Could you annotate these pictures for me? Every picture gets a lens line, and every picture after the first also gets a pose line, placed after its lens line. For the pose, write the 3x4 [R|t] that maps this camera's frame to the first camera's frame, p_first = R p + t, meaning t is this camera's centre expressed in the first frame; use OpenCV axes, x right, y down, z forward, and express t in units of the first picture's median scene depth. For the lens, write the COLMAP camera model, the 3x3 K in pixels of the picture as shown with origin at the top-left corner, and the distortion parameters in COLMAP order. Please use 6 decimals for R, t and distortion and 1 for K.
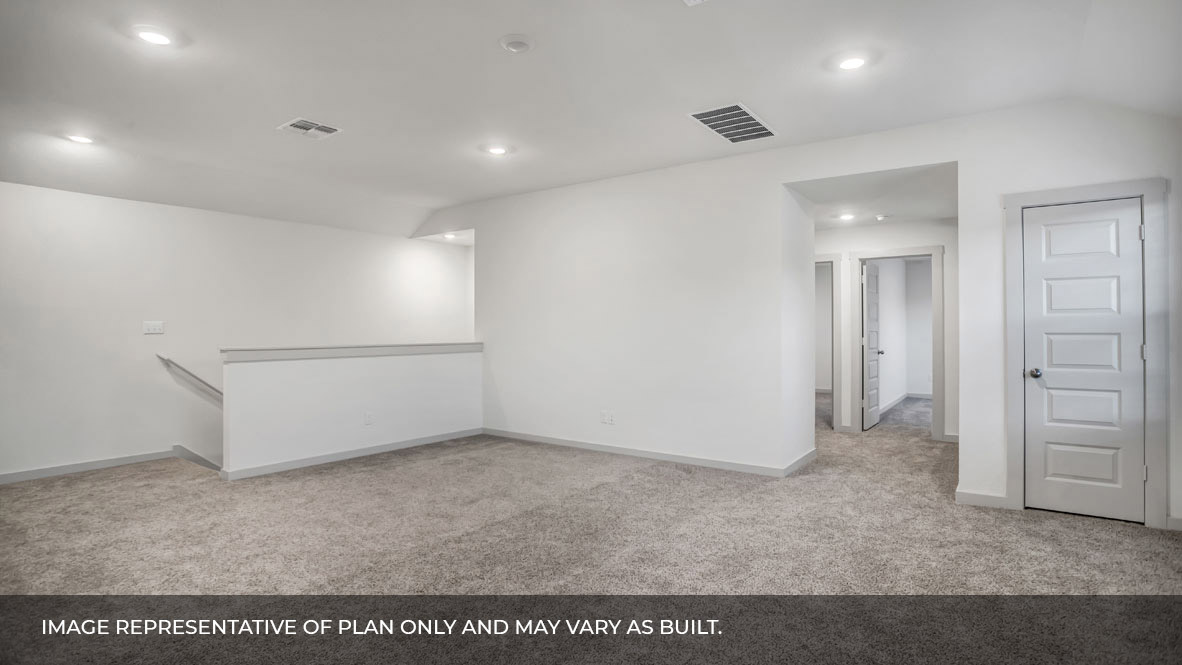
lens RADIAL K [[586.4, 0, 591.0], [0, 586.4, 332.5], [0, 0, 1]] dist [-0.034449, 0.000663]
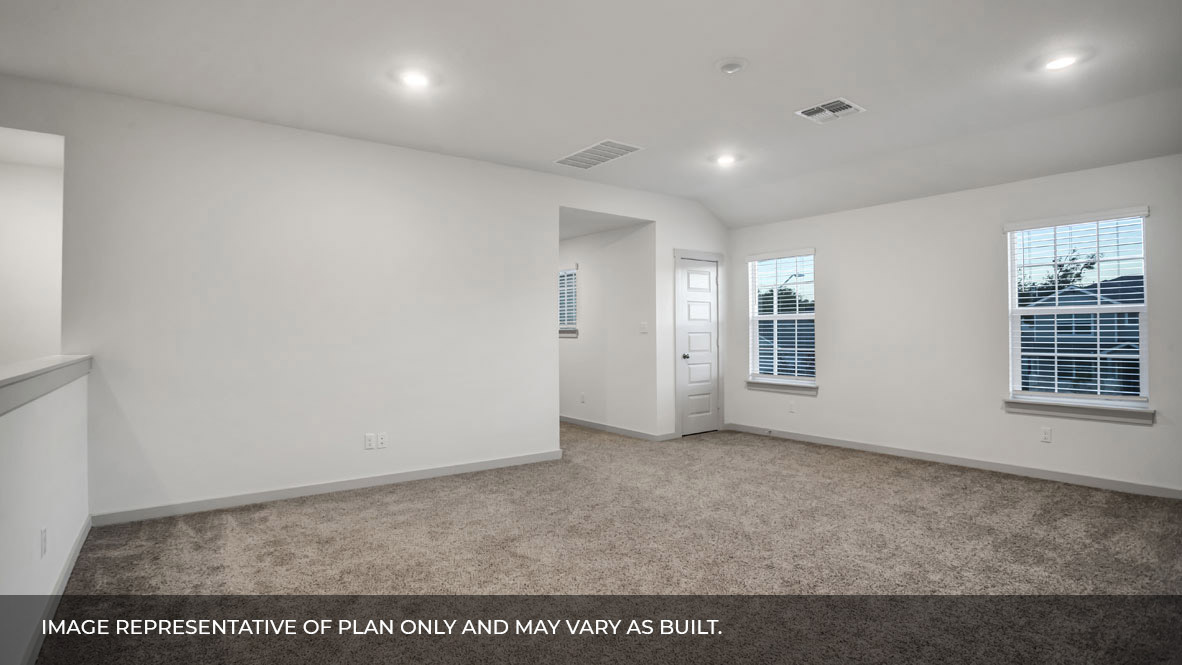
lens RADIAL K [[586.4, 0, 591.0], [0, 586.4, 332.5], [0, 0, 1]] dist [-0.034449, 0.000663]
pose [[0.298275, 0.002658, 0.954476, -0.989736], [0.014163, 0.999874, -0.007211, 0.009565], [-0.954375, 0.015669, 0.298199, 0.754542]]
